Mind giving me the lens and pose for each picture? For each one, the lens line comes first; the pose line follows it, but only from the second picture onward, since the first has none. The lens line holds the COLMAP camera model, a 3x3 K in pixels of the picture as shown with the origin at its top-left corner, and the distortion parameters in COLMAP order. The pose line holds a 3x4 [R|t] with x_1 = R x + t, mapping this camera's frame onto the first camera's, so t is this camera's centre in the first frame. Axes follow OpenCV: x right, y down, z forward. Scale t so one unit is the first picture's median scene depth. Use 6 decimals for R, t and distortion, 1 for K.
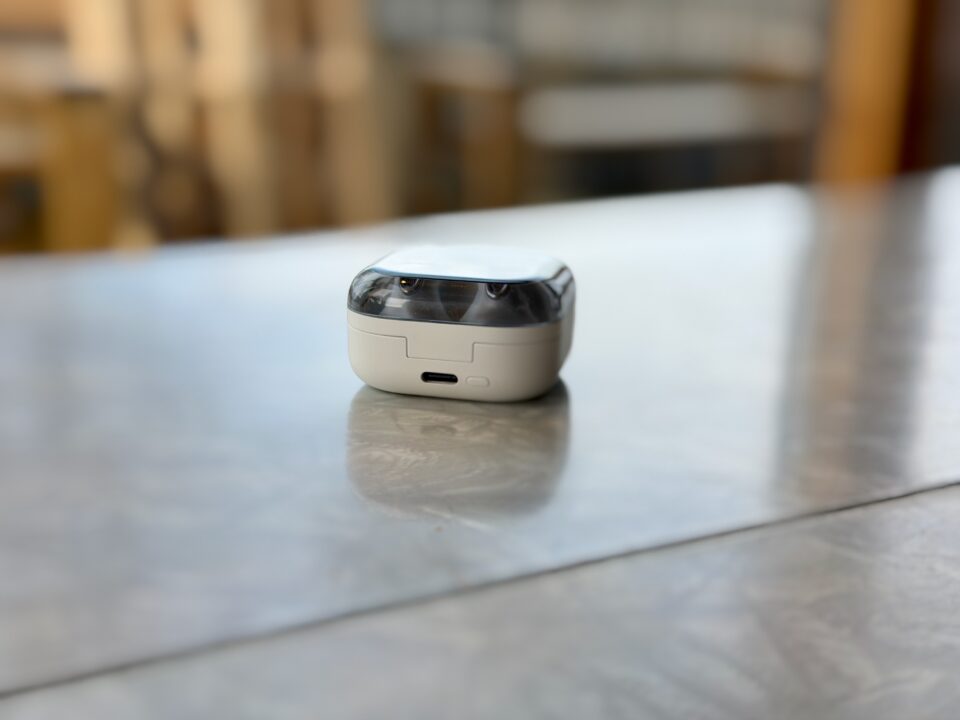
lens RADIAL K [[1402.2, 0, 480.3], [0, 1402.2, 360.1], [0, 0, 1]] dist [0.099368, 0.000000]
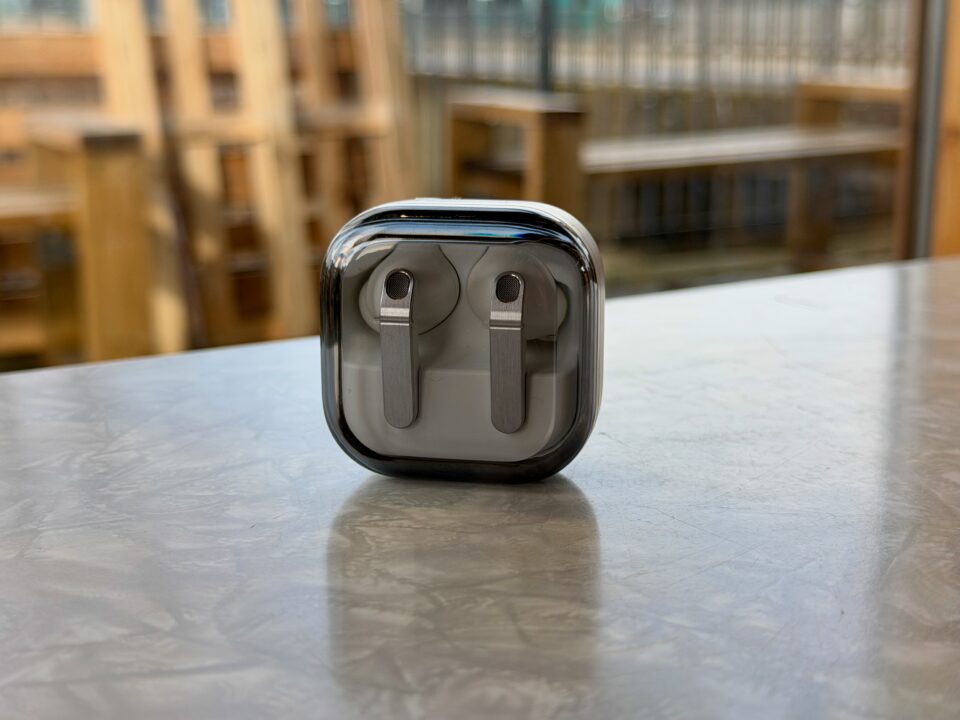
lens RADIAL K [[1402.2, 0, 479.7], [0, 1402.2, 356.8], [0, 0, 1]] dist [0.099368, 0.000000]
pose [[0.999352, -0.020983, -0.029254, -0.042569], [0.020061, 0.999304, -0.031455, -0.045945], [0.029894, 0.030847, 0.999077, 0.262544]]
